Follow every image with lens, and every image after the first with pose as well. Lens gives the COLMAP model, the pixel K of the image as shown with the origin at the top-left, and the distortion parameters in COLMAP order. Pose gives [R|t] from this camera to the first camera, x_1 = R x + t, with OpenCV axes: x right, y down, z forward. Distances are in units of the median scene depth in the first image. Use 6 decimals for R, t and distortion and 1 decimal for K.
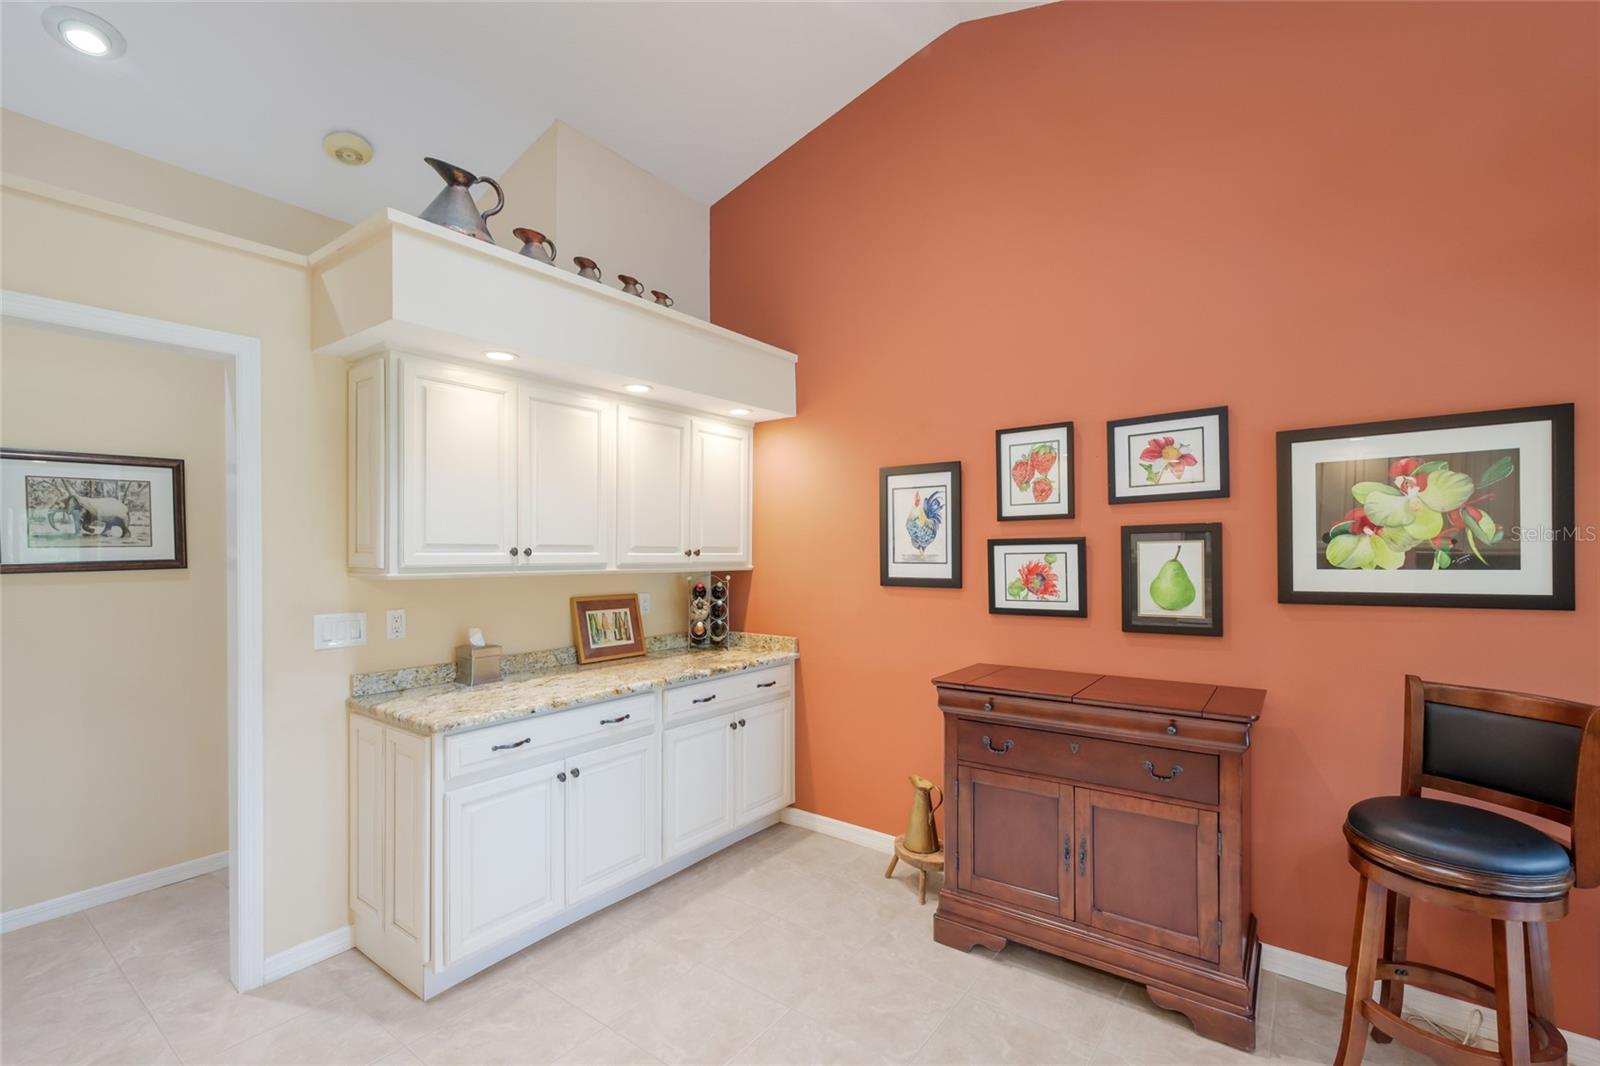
lens RADIAL K [[703.5, 0, 798.7], [0, 703.5, 559.5], [0, 0, 1]] dist [0.006257, 0.000198]
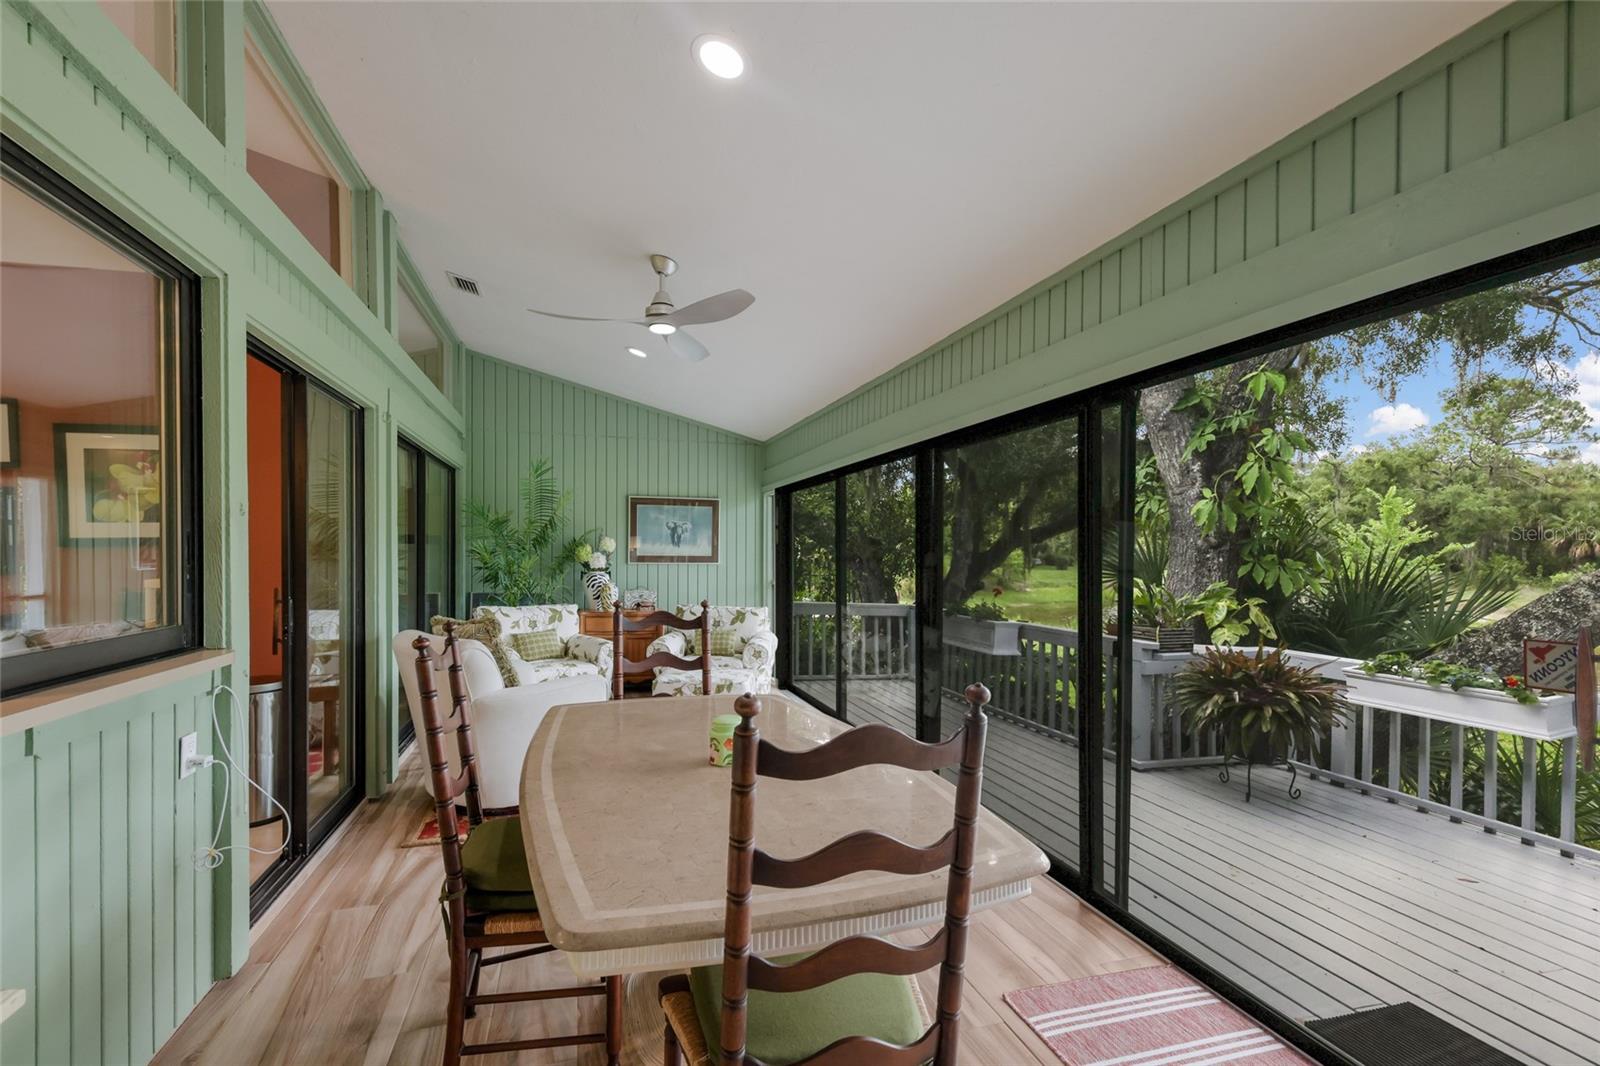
lens RADIAL K [[703.5, 0, 798.7], [0, 703.5, 559.5], [0, 0, 1]] dist [0.006257, 0.000198]
pose [[0.582363, -0.011093, 0.812853, 0.346681], [0.010384, 0.999927, 0.006206, 0.081246], [-0.812863, 0.004826, 0.582436, -0.865503]]
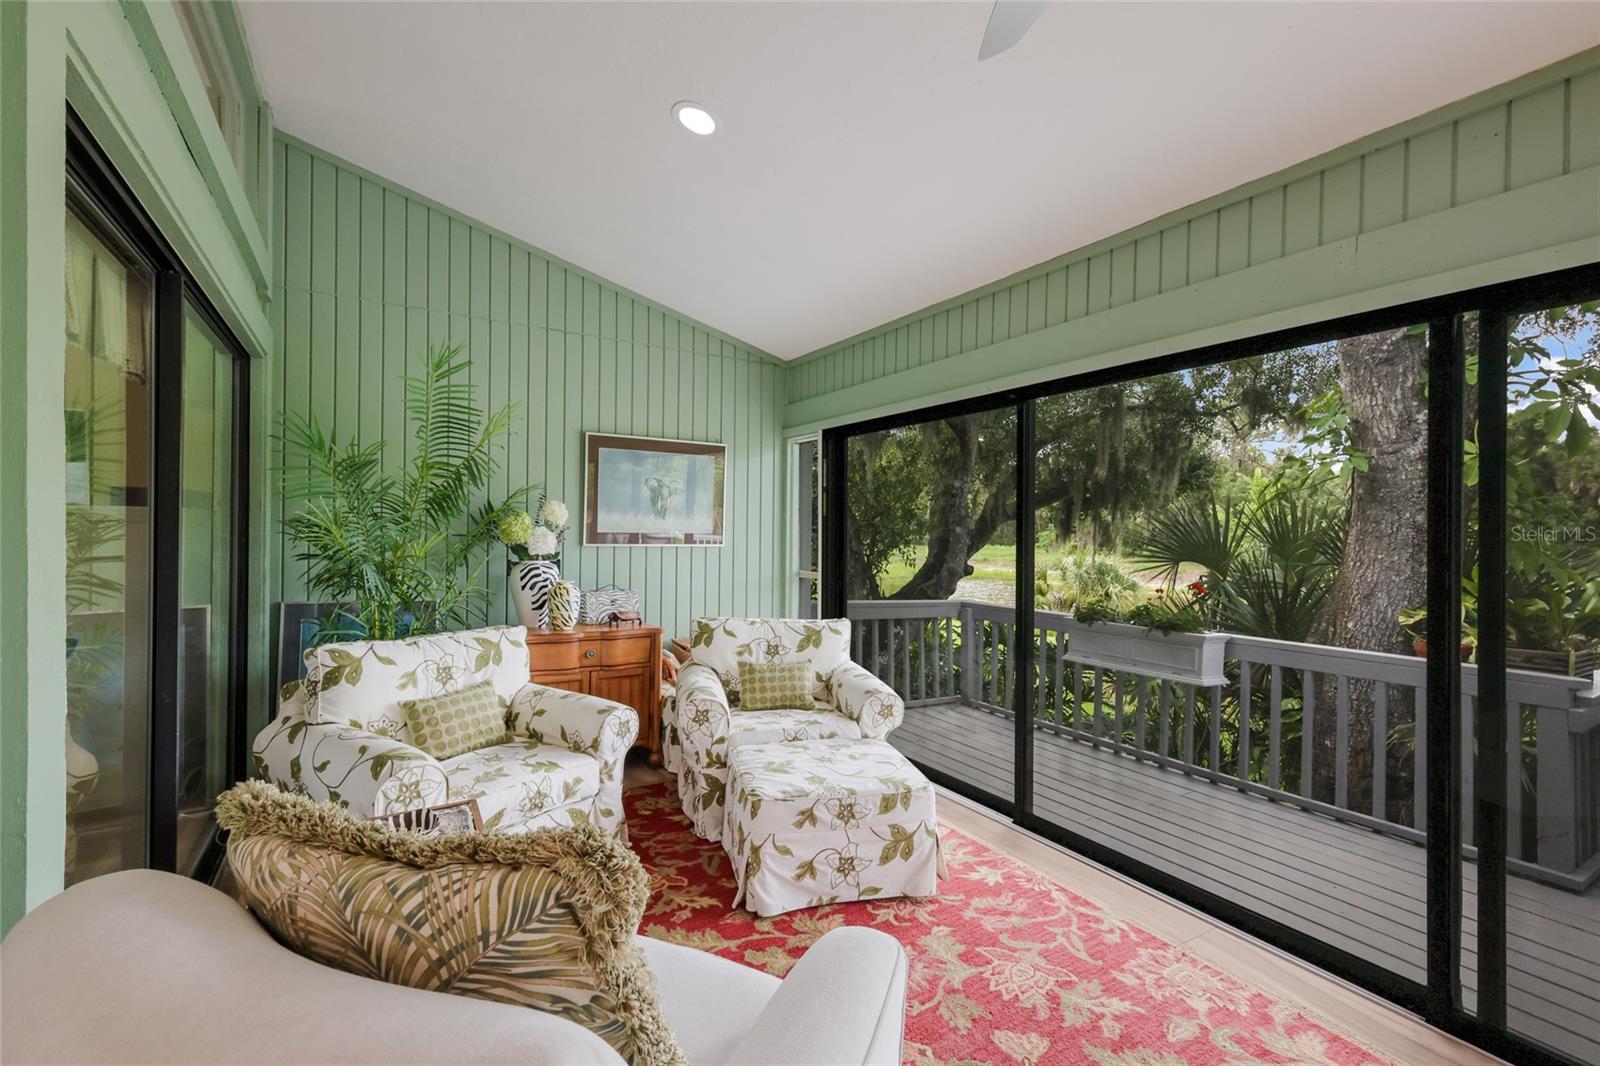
lens RADIAL K [[689.5, 0, 800.0], [0, 689.5, 533.0], [0, 0, 1]] dist [0.005308, 0.000410]
pose [[0.363240, -0.004233, 0.931686, 0.846899], [0.005404, 0.999982, 0.002436, 0.076503], [-0.931680, 0.004150, 0.363256, 0.153390]]
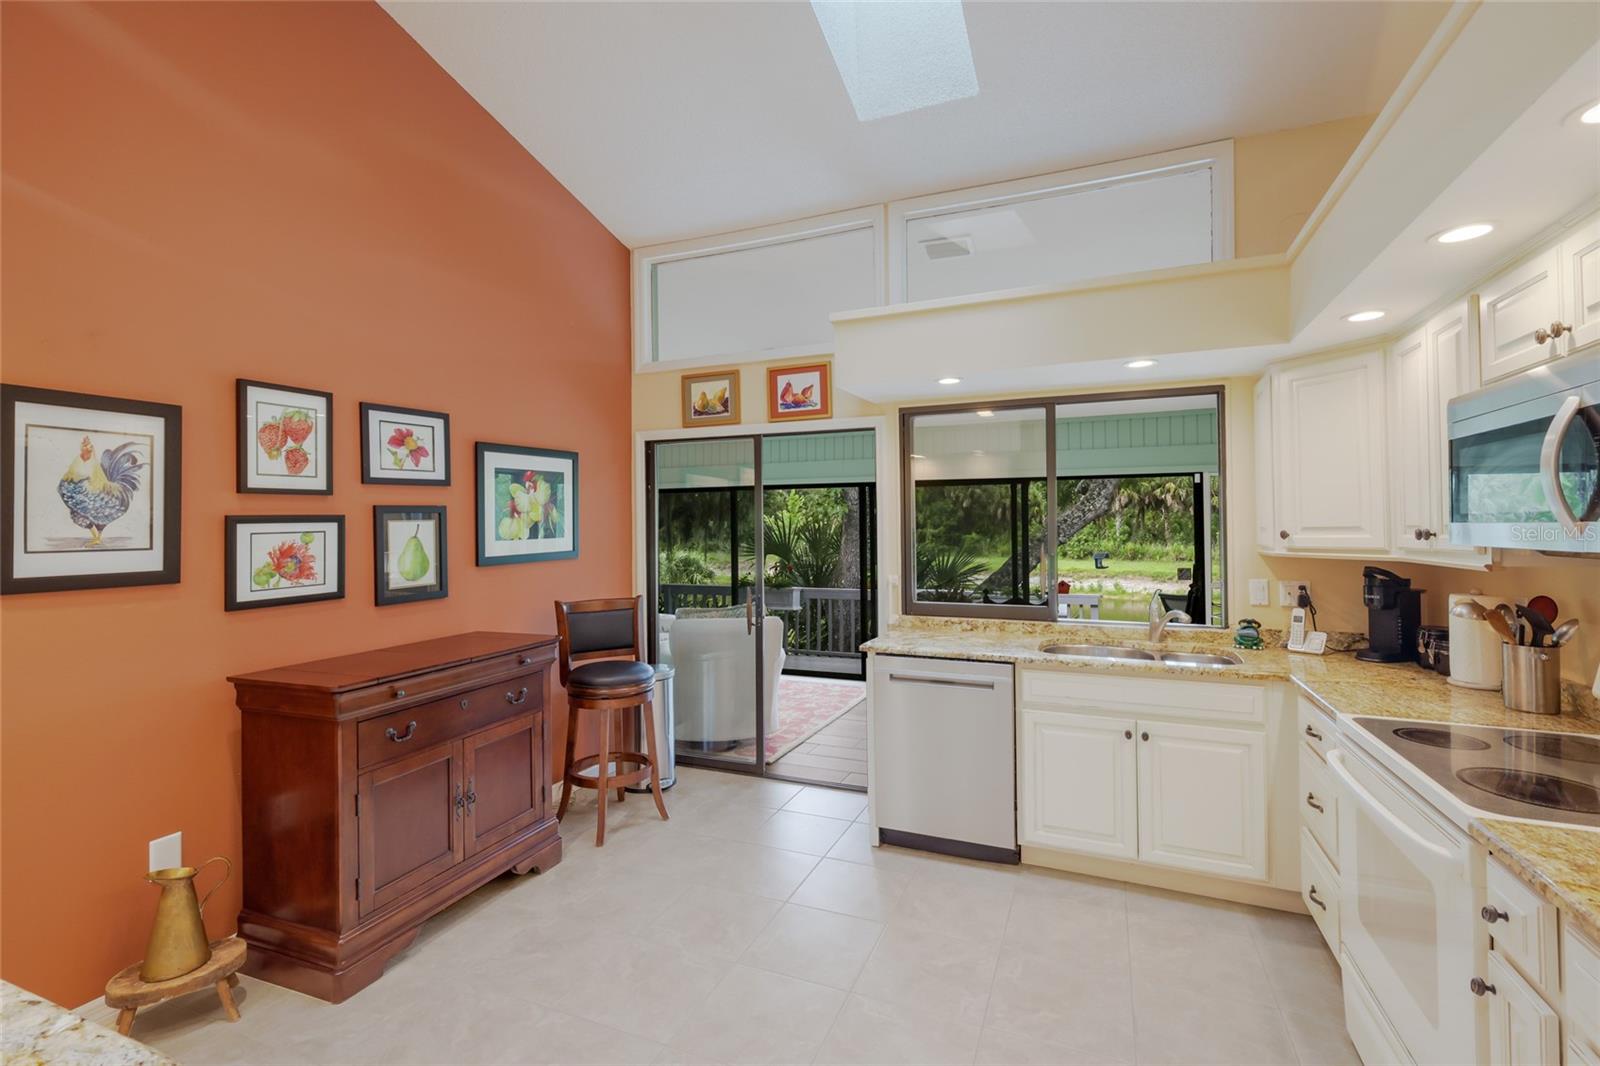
lens RADIAL K [[706.0, 0, 804.8], [0, 706.0, 517.0], [0, 0, 1]] dist [0.001428, 0.000378]
pose [[-0.242736, 0.011289, 0.970027, -0.705126], [0.017201, 0.999825, -0.007331, -0.011314], [-0.969940, 0.014906, -0.242888, 0.627628]]
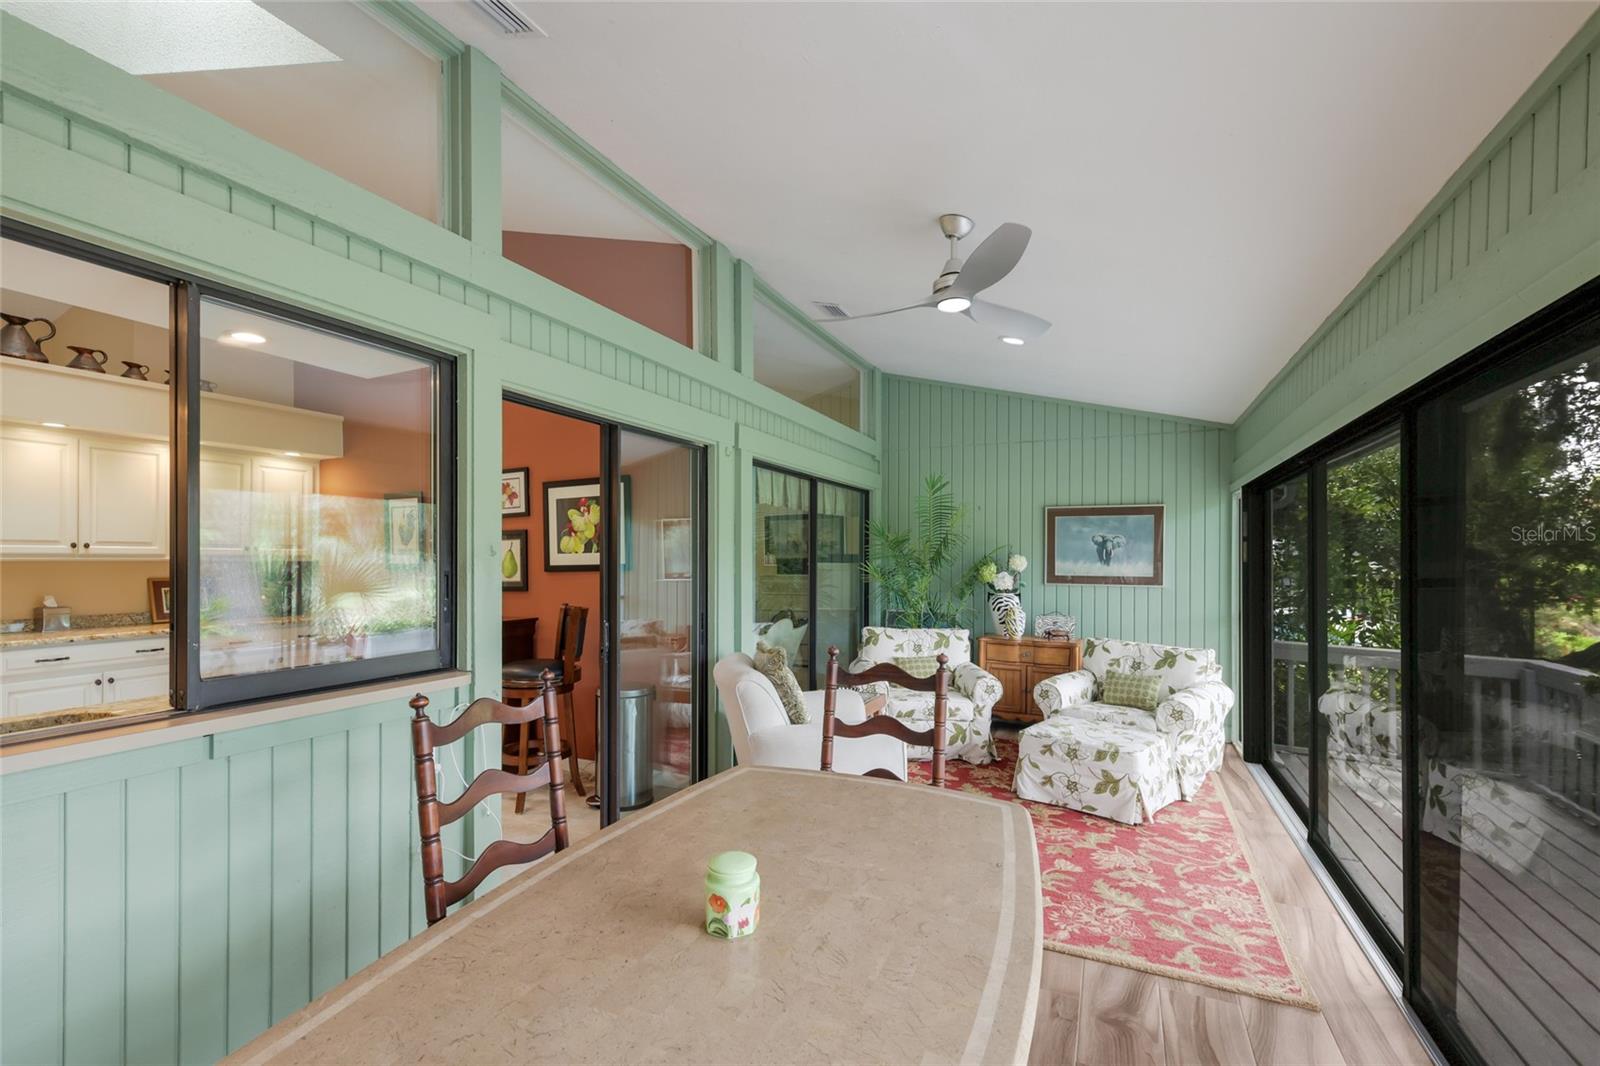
lens RADIAL K [[696.0, 0, 798.3], [0, 696.0, 559.2], [0, 0, 1]] dist [0.001421, 0.000199]
pose [[0.976039, -0.003146, 0.217571, 0.822049], [0.006147, 0.999895, -0.013116, 0.049445], [-0.217507, 0.014139, 0.975956, -0.858243]]
